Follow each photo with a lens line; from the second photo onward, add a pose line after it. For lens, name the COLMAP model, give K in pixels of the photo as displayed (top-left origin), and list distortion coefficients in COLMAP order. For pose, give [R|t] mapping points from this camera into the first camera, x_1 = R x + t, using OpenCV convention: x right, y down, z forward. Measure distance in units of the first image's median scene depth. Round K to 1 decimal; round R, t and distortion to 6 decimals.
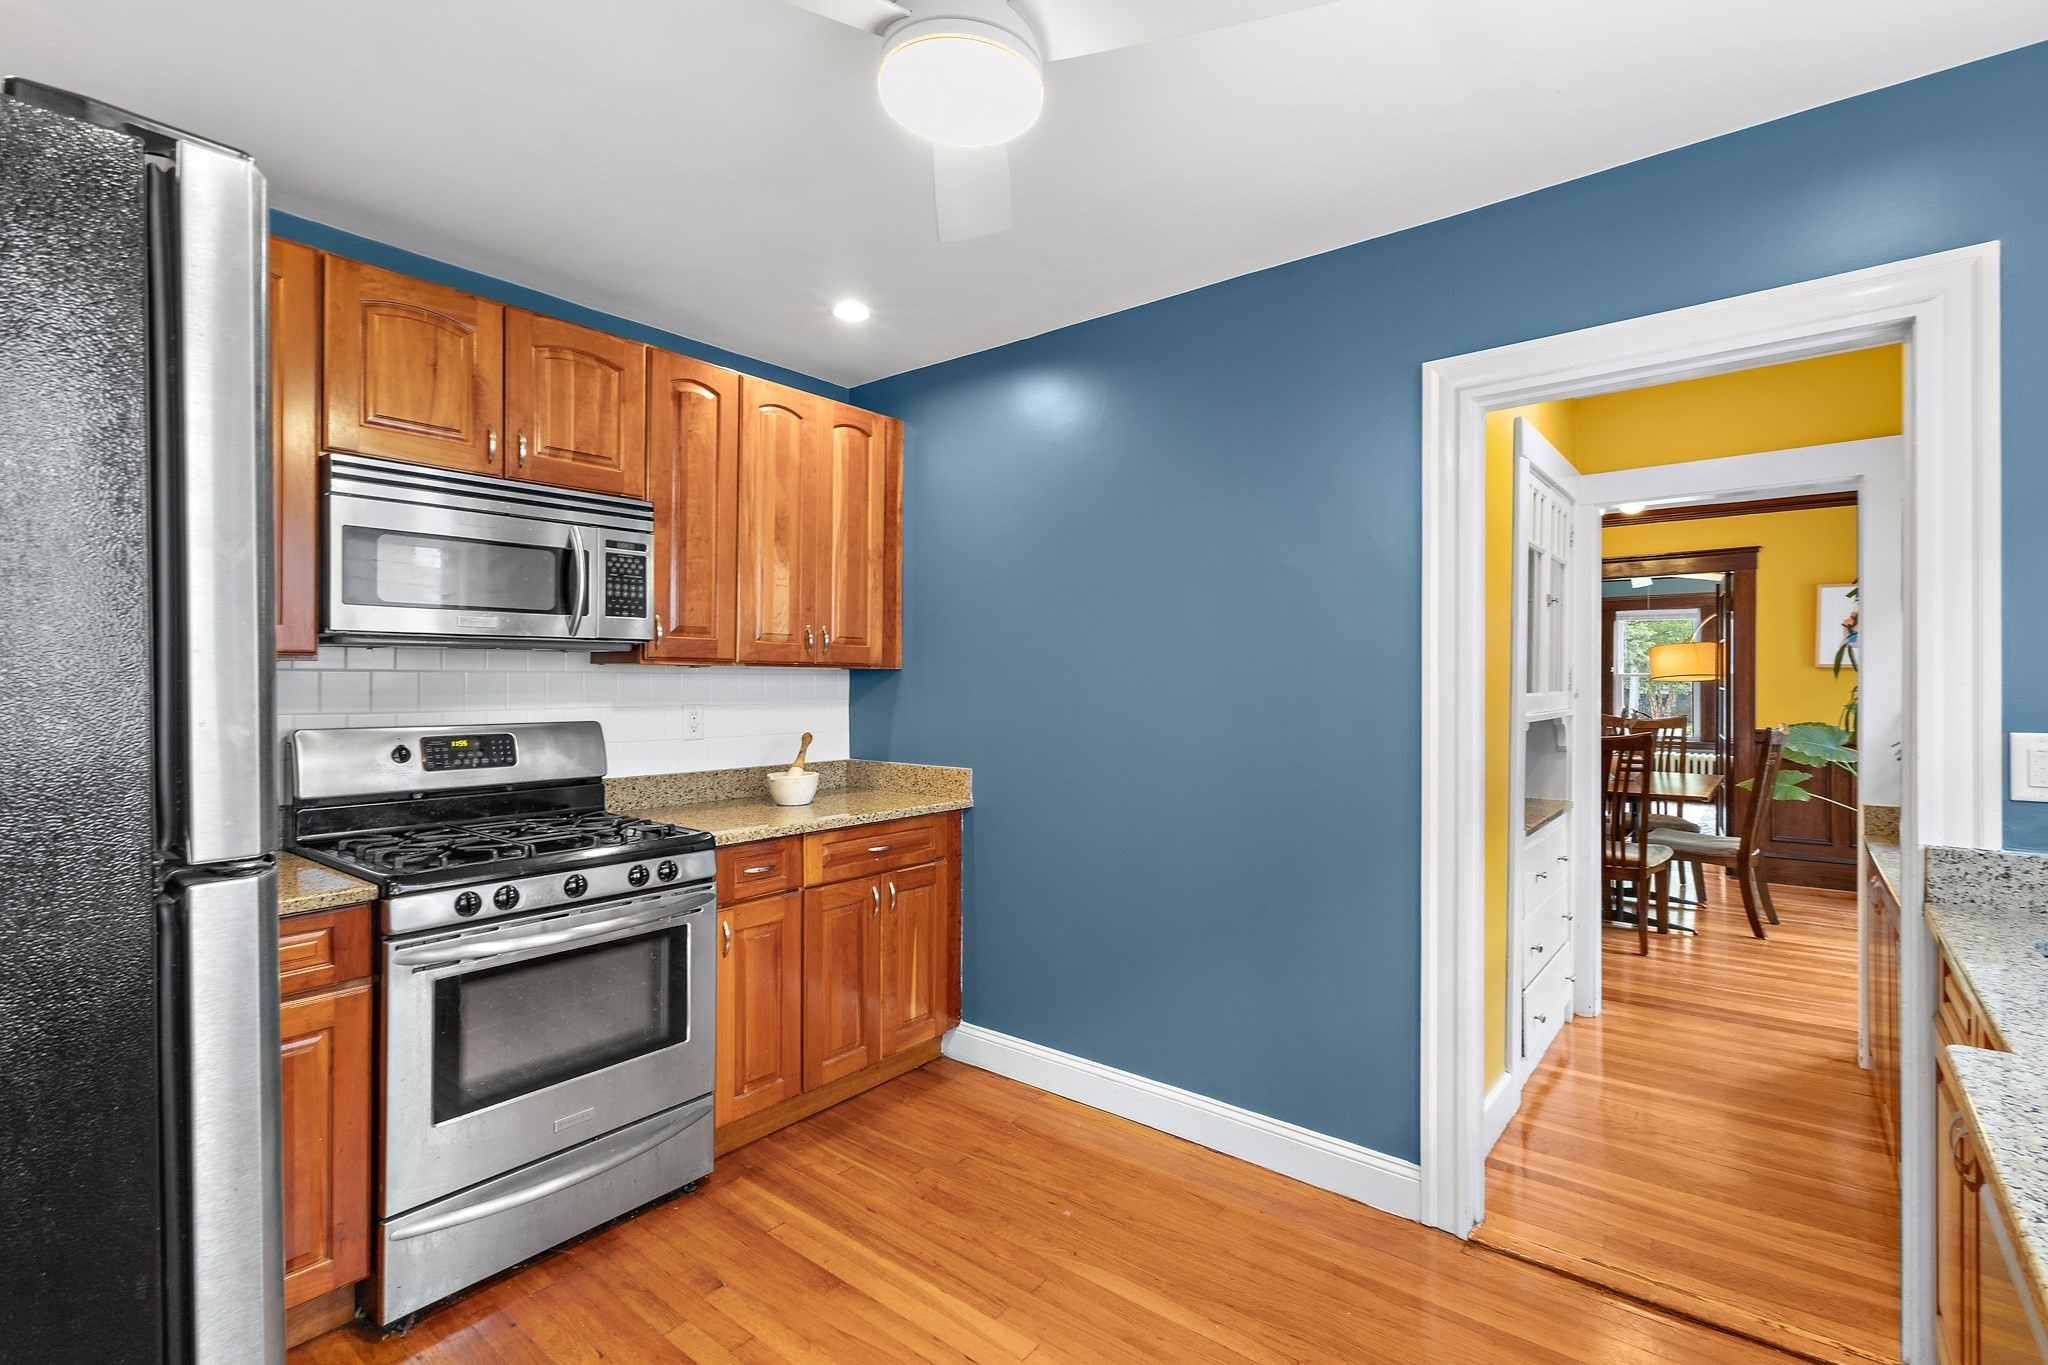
lens RADIAL K [[947.3, 0, 1012.6], [0, 947.3, 682.6], [0, 0, 1]] dist [0.000537, 0.002923]
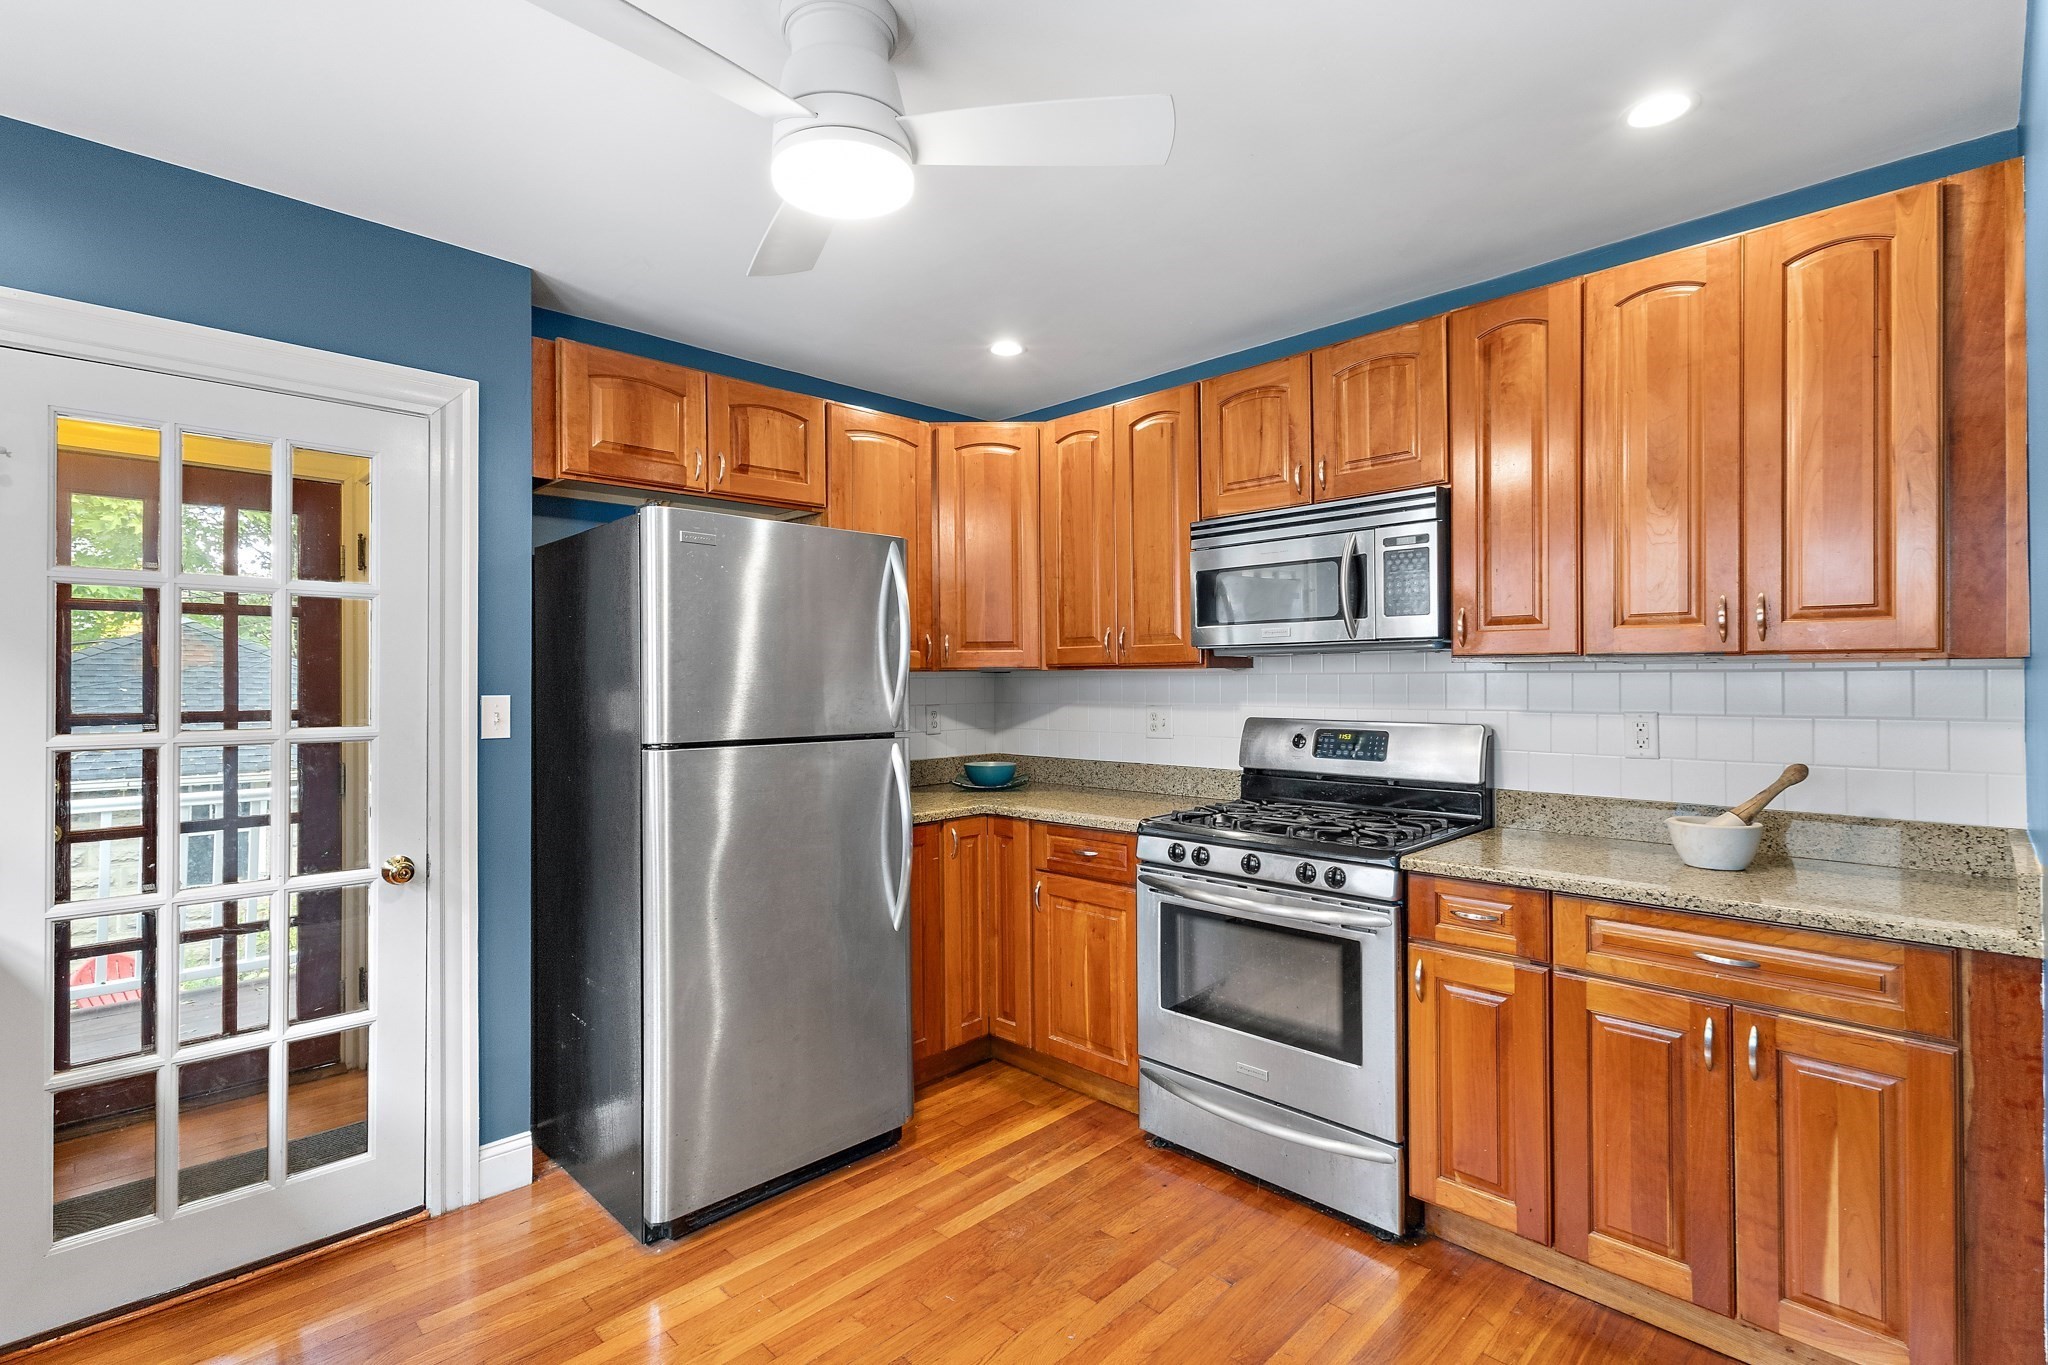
lens RADIAL K [[947.3, 0, 1011.3], [0, 947.3, 676.5], [0, 0, 1]] dist [0.000537, 0.002923]
pose [[-0.097711, -0.004466, -0.995205, 0.618218], [0.000313, 0.999990, -0.004518, -0.003012], [0.995215, -0.000753, -0.097709, 0.740375]]
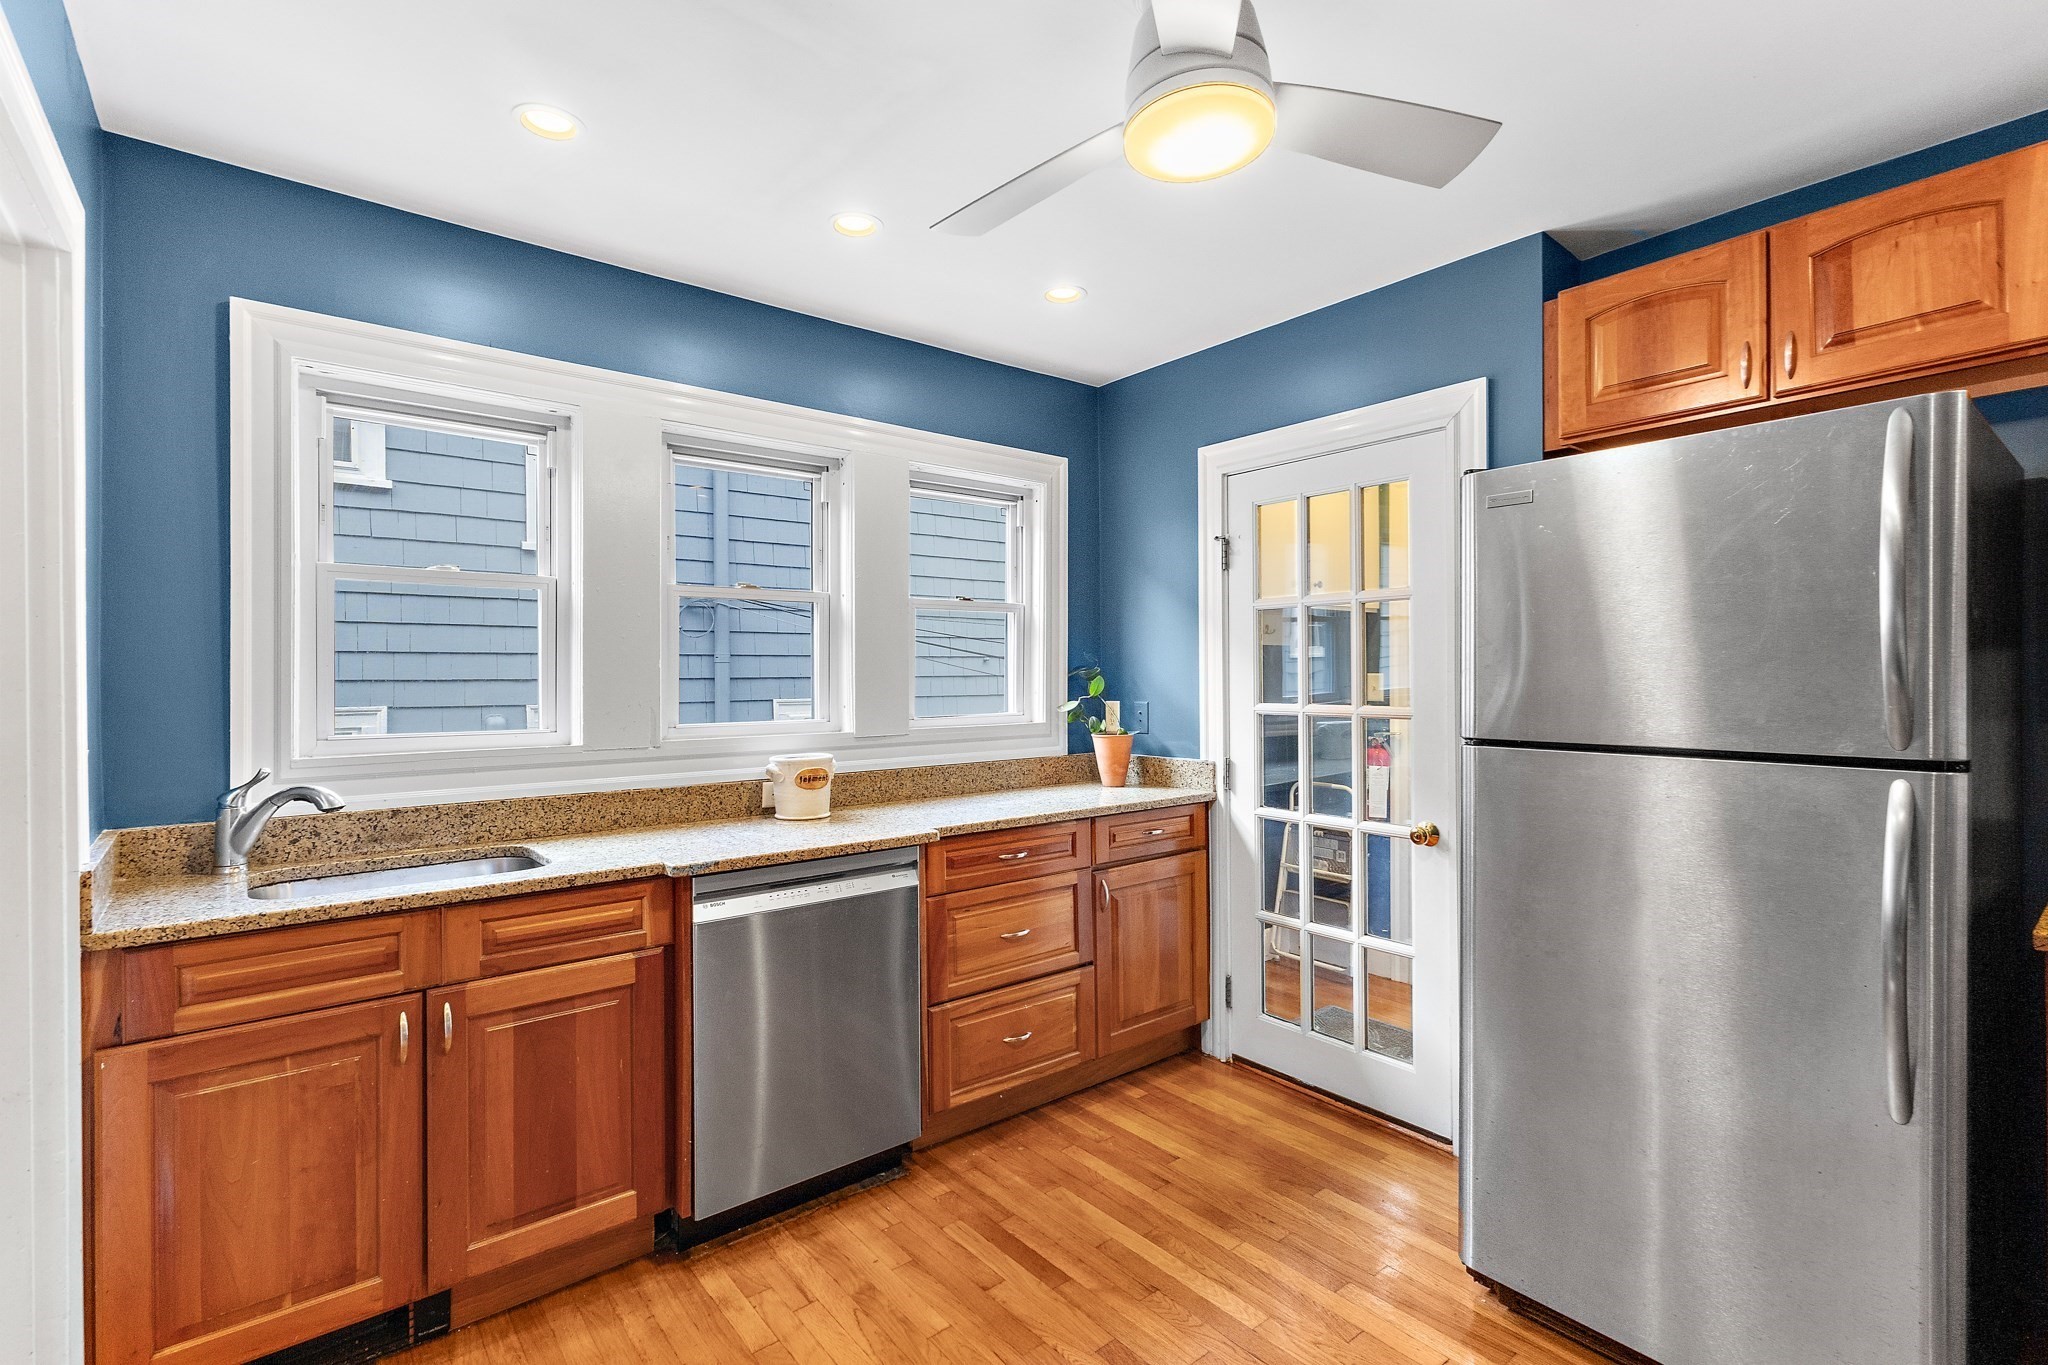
lens RADIAL K [[947.3, 0, 1023.6], [0, 947.3, 684.5], [0, 0, 1]] dist [0.000537, 0.002923]
pose [[-0.978577, 0.002399, 0.205868, 0.164492], [0.005052, 0.999911, 0.012361, -0.001525], [-0.205820, 0.013137, -0.978502, 1.053185]]
